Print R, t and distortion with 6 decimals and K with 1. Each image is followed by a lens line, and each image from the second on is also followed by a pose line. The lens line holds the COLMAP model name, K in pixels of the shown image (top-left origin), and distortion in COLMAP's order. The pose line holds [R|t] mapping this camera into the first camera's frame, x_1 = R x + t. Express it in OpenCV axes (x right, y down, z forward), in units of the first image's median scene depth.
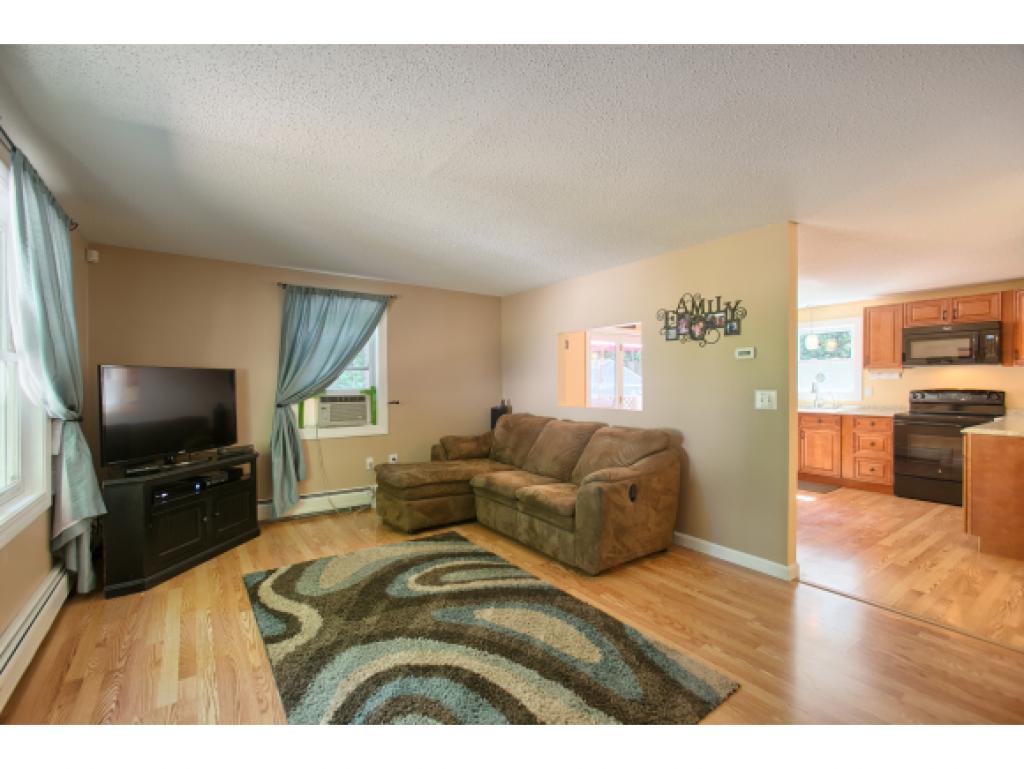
lens RADIAL K [[457.9, 0, 503.3], [0, 457.9, 385.6], [0, 0, 1]] dist [-0.012658, 0.006186]
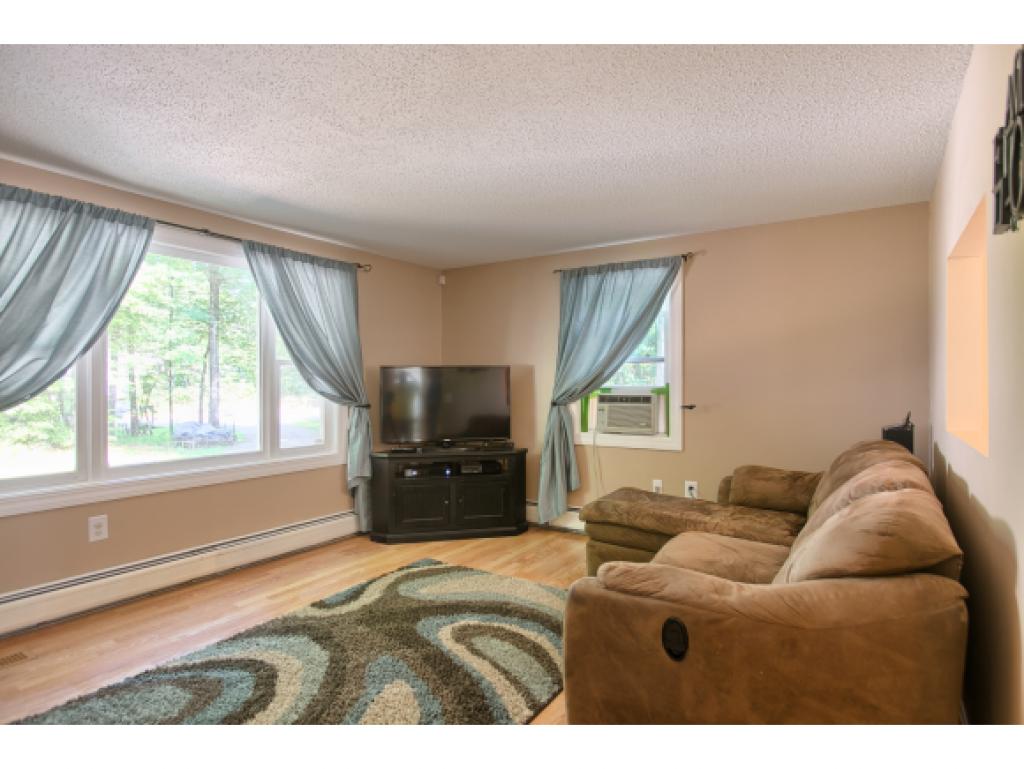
lens RADIAL K [[558.7, 0, 511.8], [0, 558.7, 384.3], [0, 0, 1]] dist [-0.002990, -0.000165]
pose [[0.368794, 0.003506, -0.929504, 0.636742], [-0.002956, 0.999992, 0.002599, 0.001981], [0.929506, 0.001789, 0.368802, 0.615590]]
